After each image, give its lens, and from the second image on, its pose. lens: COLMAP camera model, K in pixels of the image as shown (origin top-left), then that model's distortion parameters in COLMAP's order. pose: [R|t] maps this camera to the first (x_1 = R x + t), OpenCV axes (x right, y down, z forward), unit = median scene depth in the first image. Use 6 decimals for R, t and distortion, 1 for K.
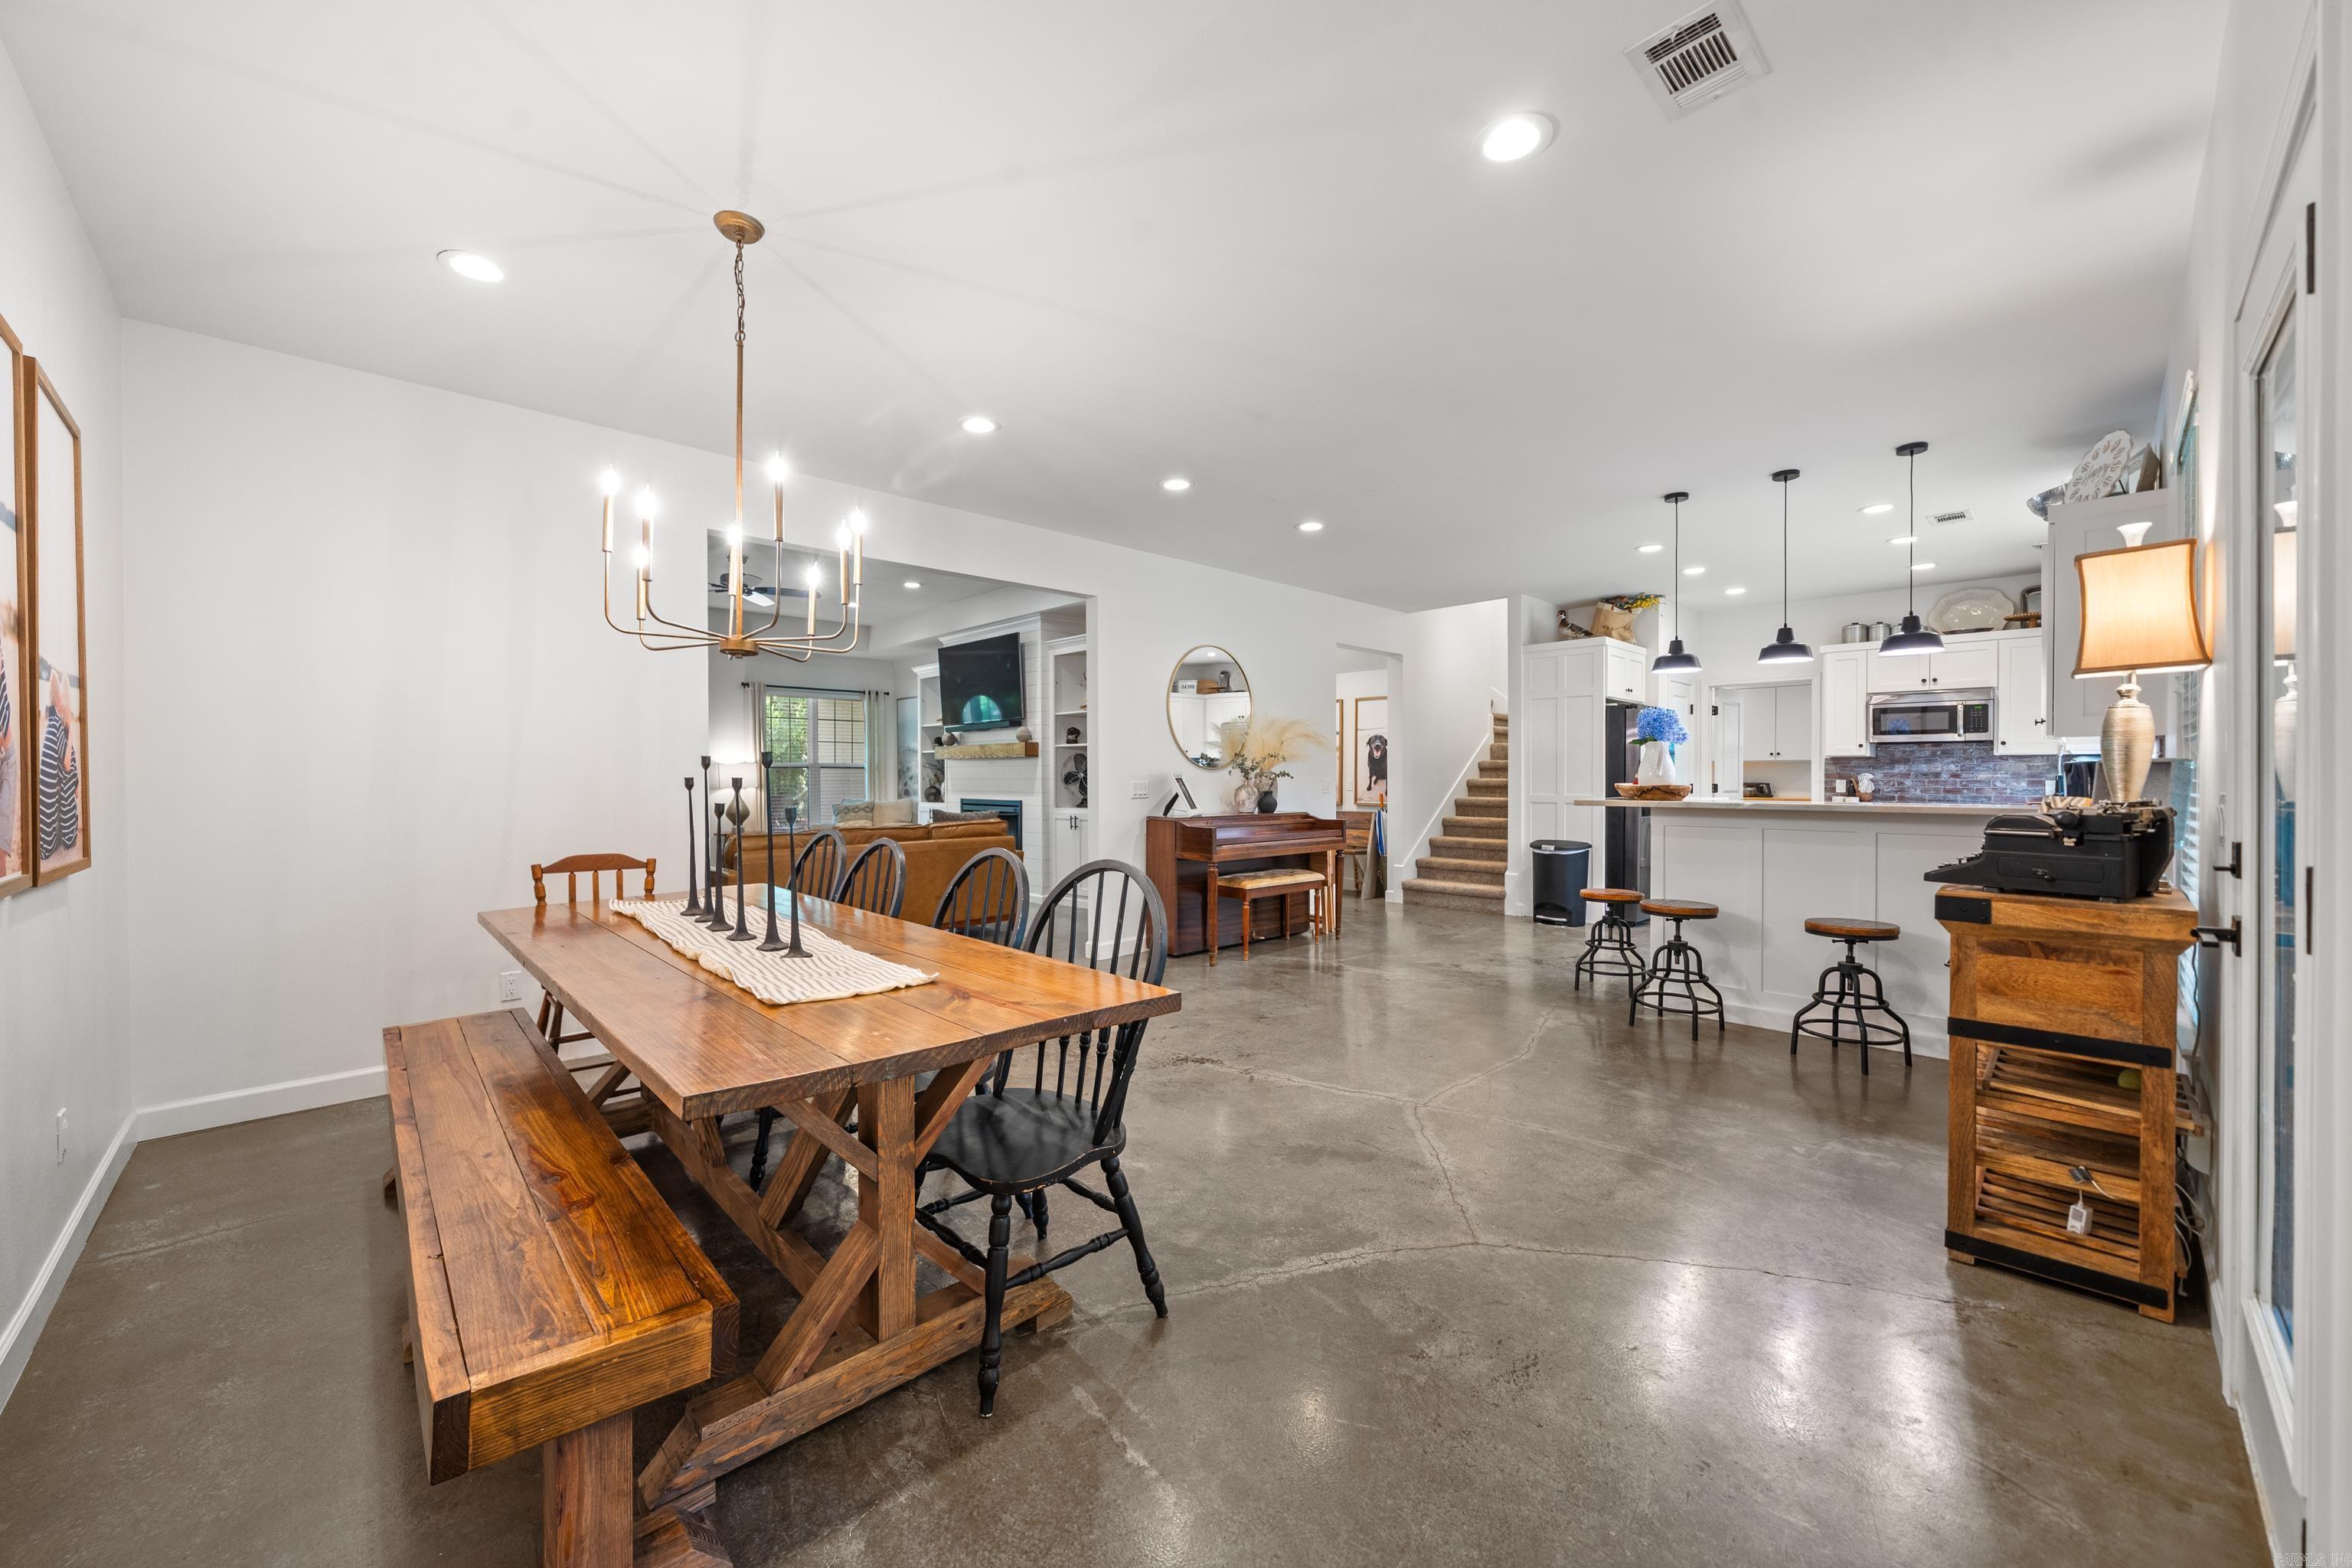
lens RADIAL K [[888.9, 0, 1166.7], [0, 888.9, 785.5], [0, 0, 1]] dist [0.002117, 0.000055]
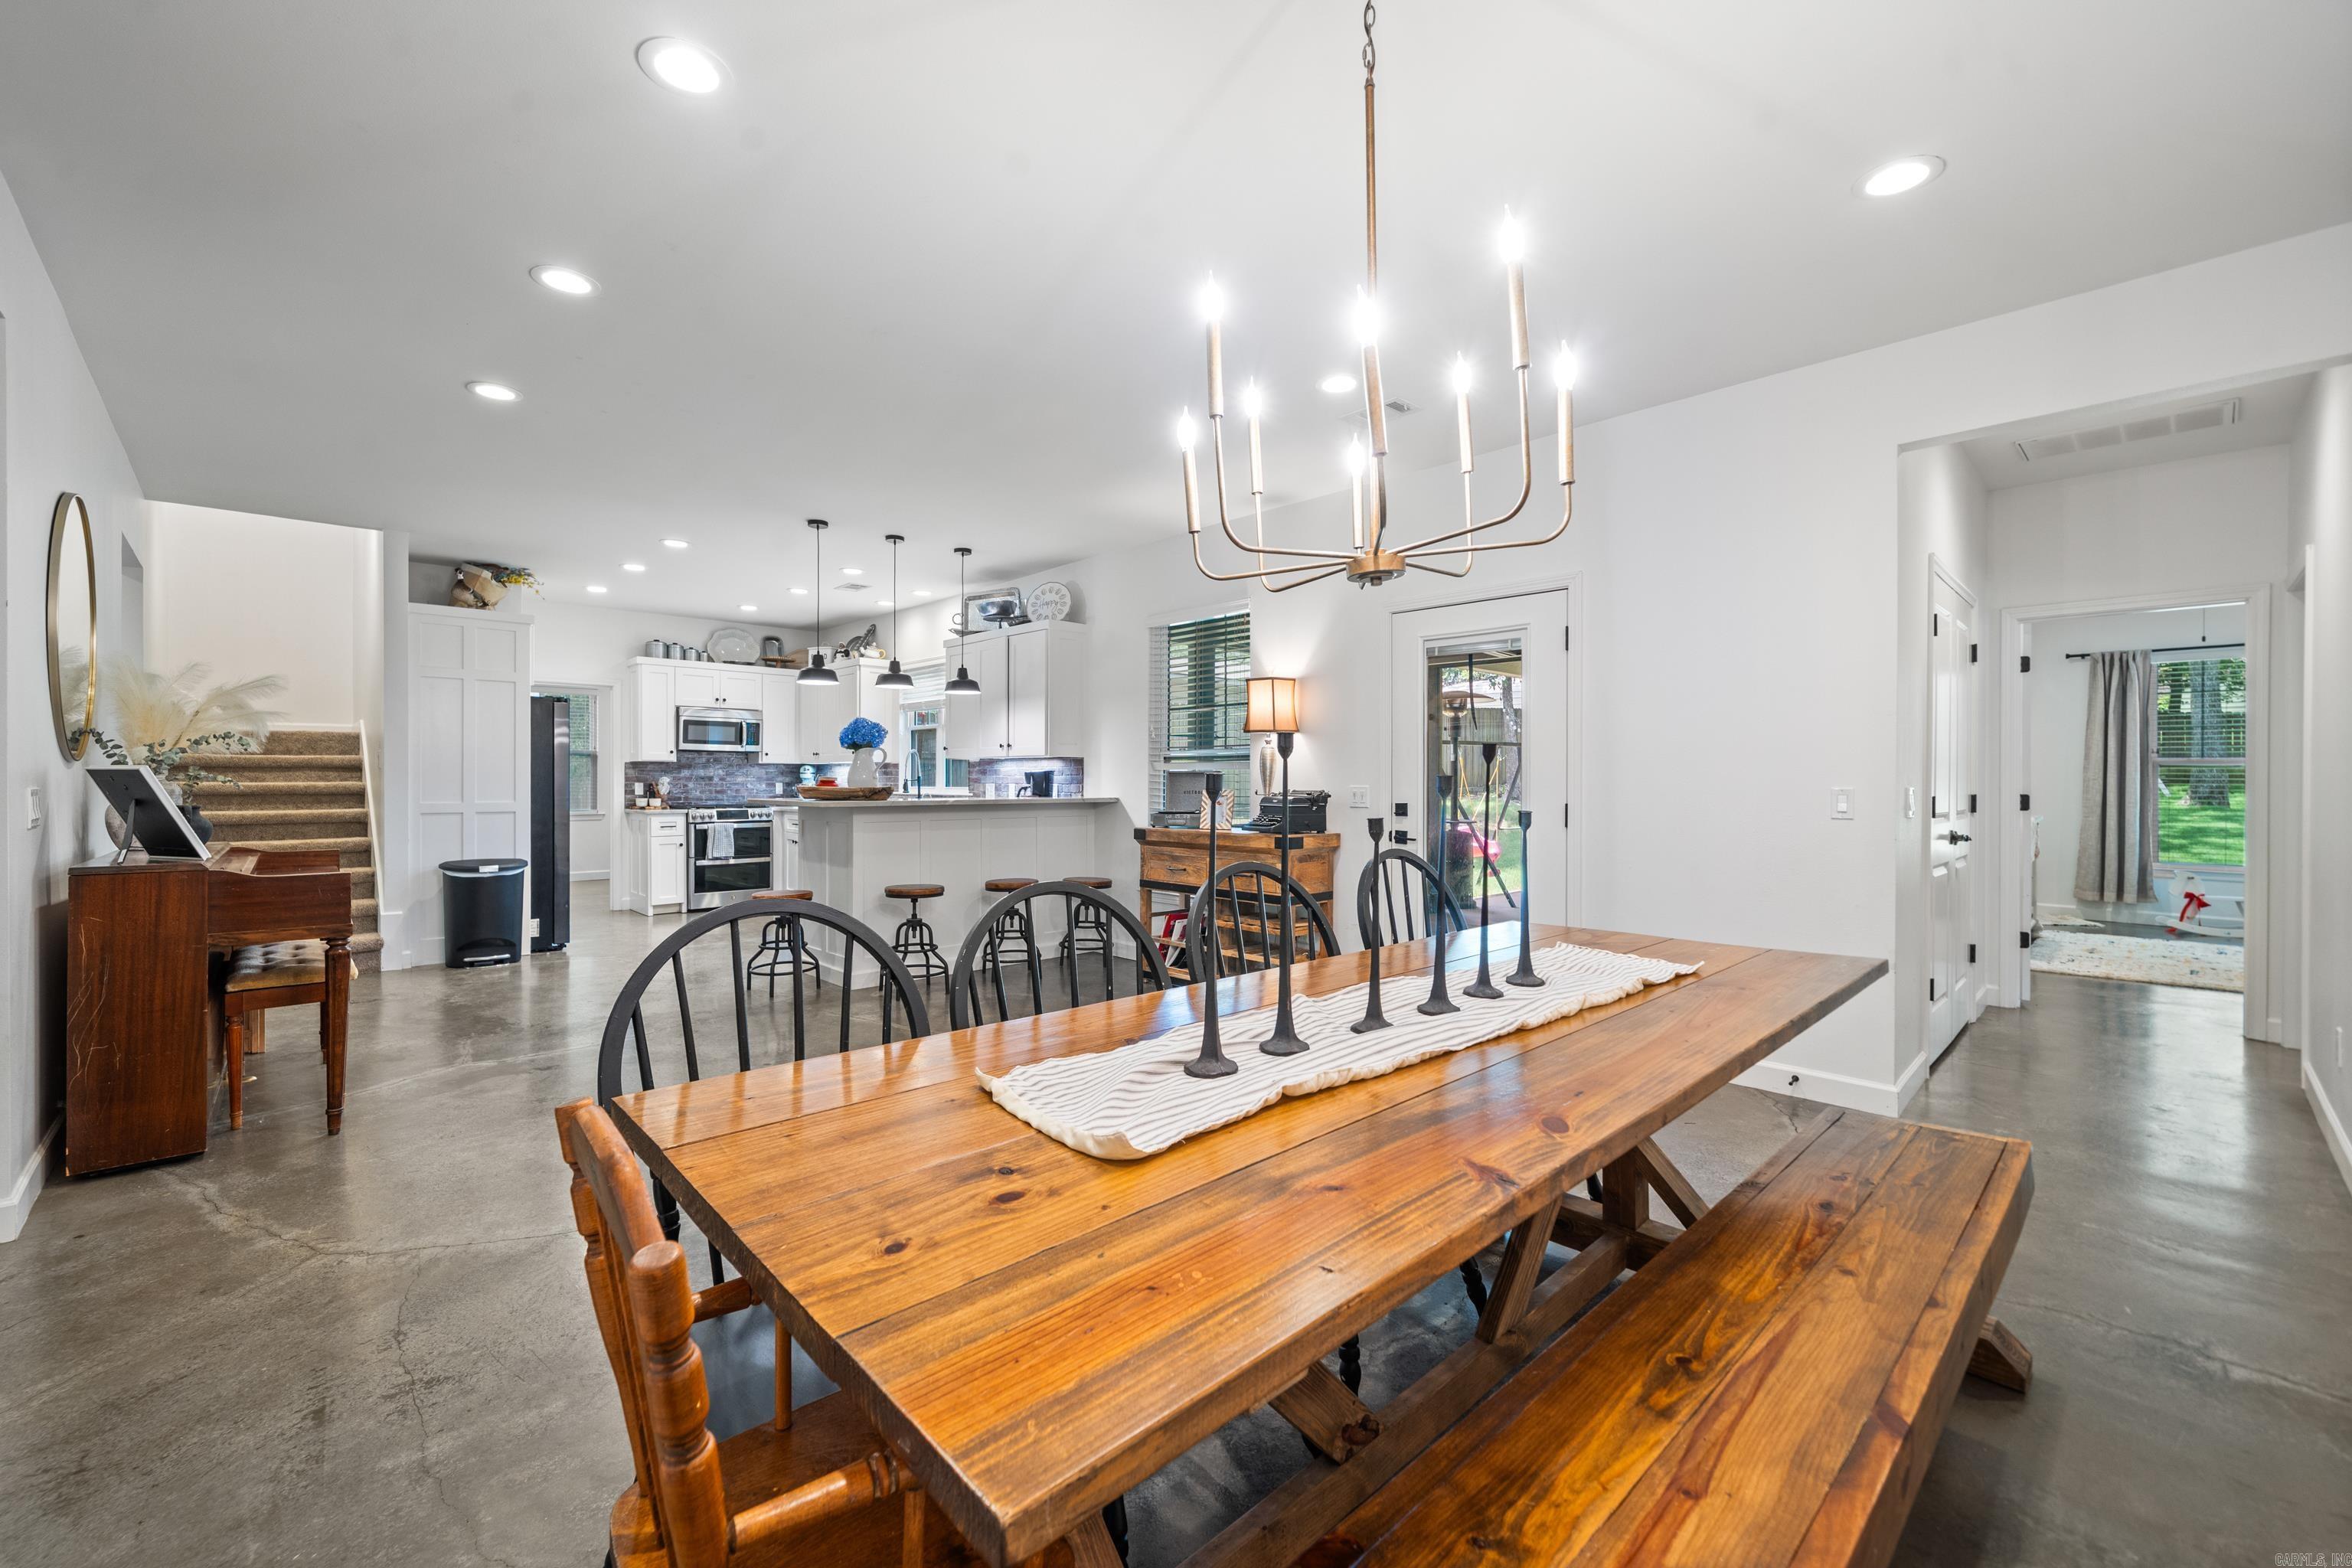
lens RADIAL K [[927.1, 0, 1166.2], [0, 927.1, 780.9], [0, 0, 1]] dist [-0.002605, -0.000055]
pose [[0.032870, 0.000363, 0.999460, -0.365066], [0.008254, 0.999966, -0.000635, -0.002966], [-0.999426, 0.008271, 0.032866, 0.360866]]
